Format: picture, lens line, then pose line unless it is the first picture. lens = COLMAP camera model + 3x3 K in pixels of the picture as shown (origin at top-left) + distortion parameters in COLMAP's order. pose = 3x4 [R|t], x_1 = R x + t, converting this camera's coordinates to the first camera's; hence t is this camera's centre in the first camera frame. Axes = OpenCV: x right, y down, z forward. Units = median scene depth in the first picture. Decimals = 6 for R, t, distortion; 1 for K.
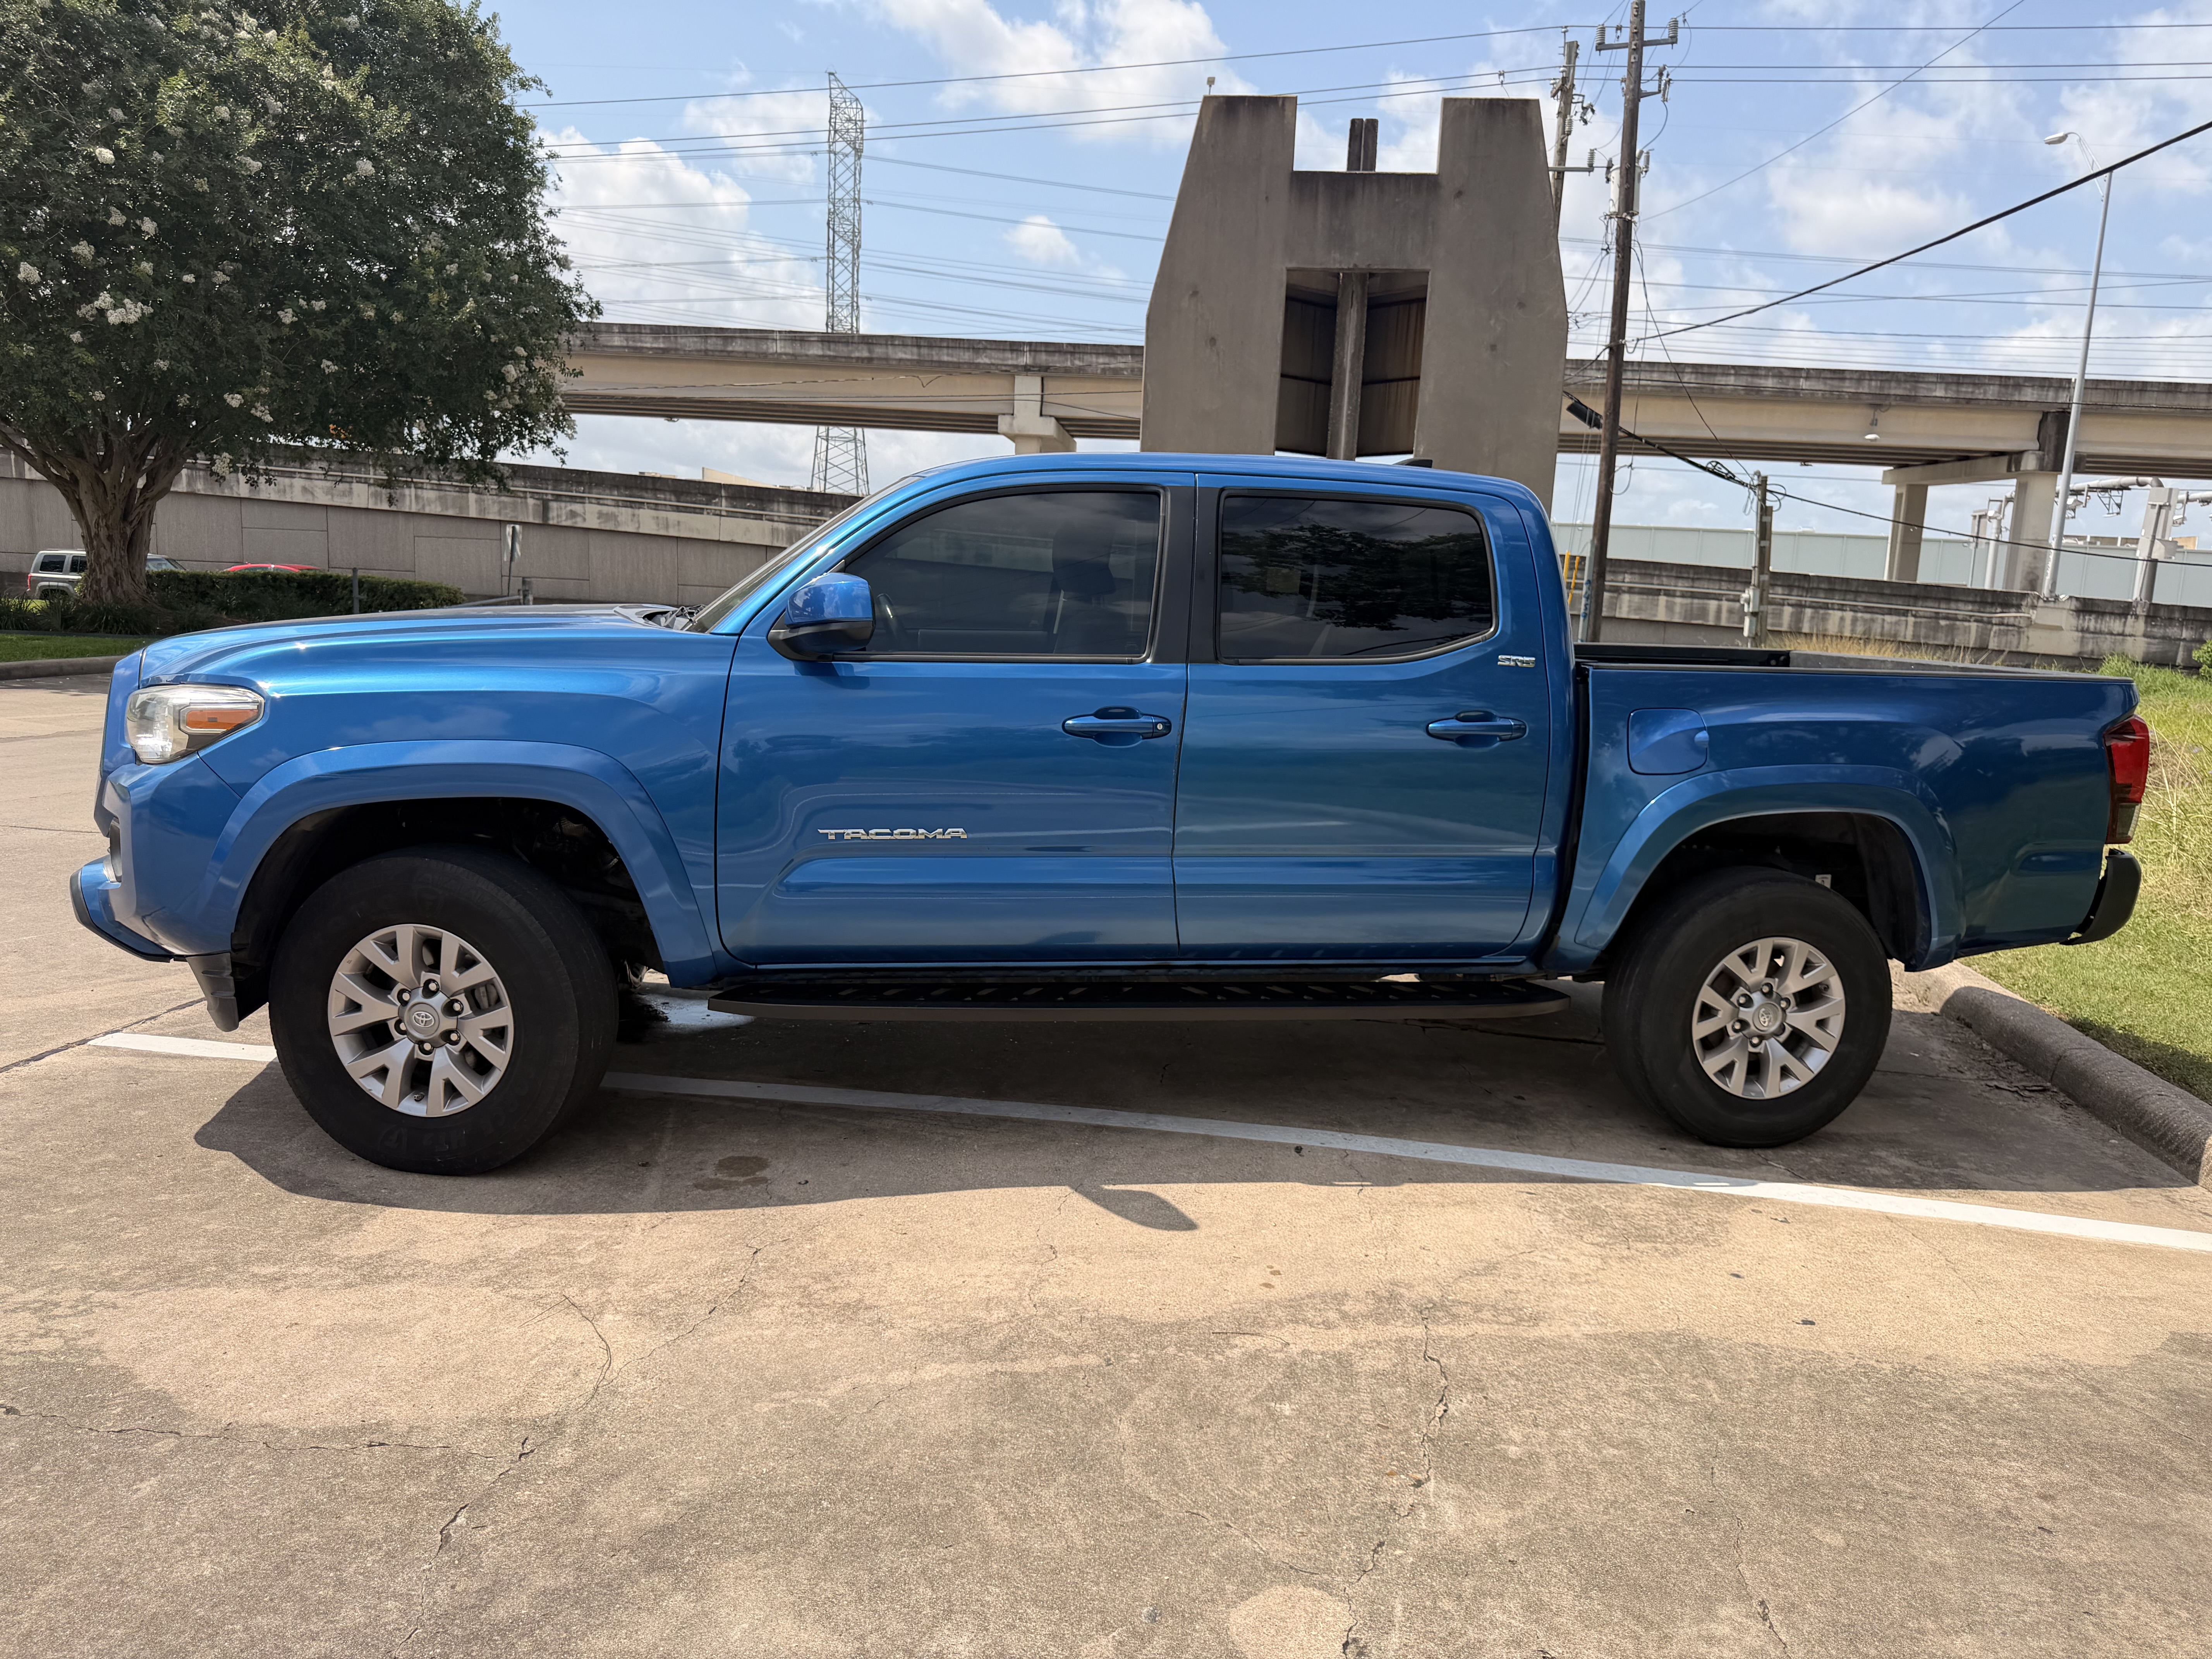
lens RADIAL K [[1603.3, 0, 1107.7], [0, 1603.3, 835.4], [0, 0, 1]] dist [0.000947, -0.007437]
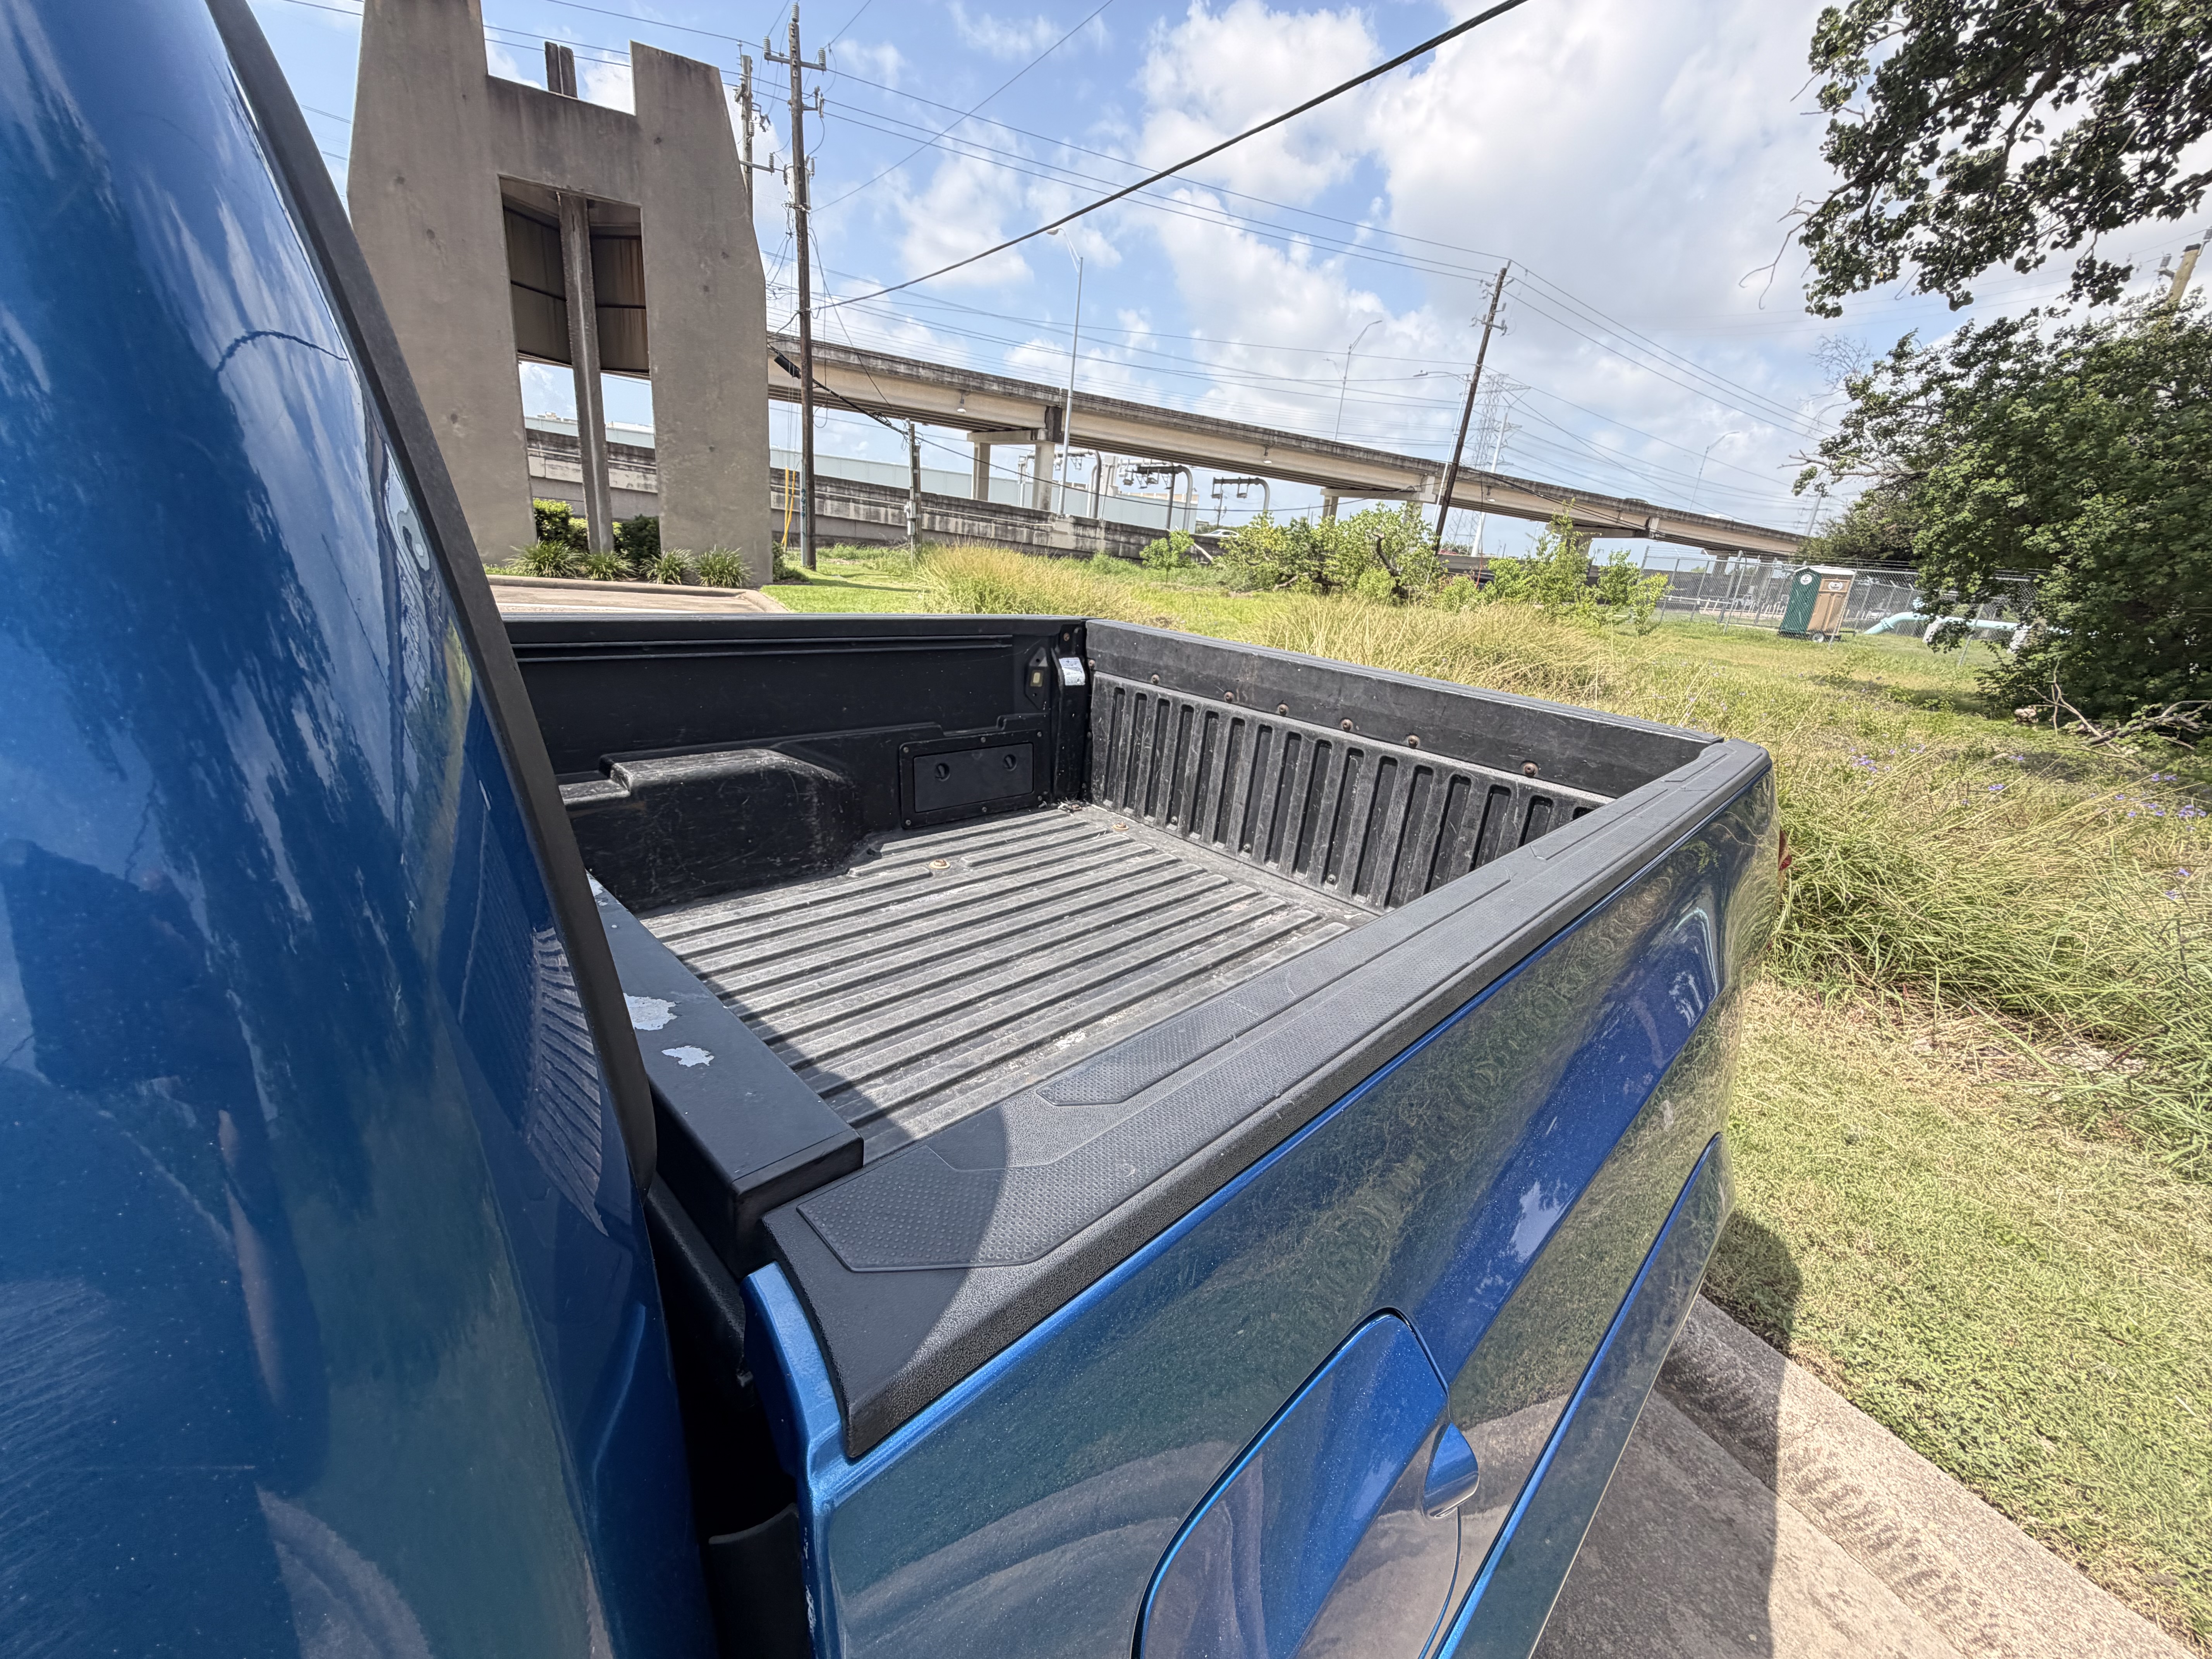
lens RADIAL K [[879.2, 0, 1106.0], [0, 879.2, 829.5], [0, 0, 1]] dist [0.010127, -0.000082]
pose [[0.824870, -0.147630, 0.545706, 0.039767], [0.030030, 0.975380, 0.218478, -0.022119], [-0.564524, -0.163829, 0.808995, 0.131233]]
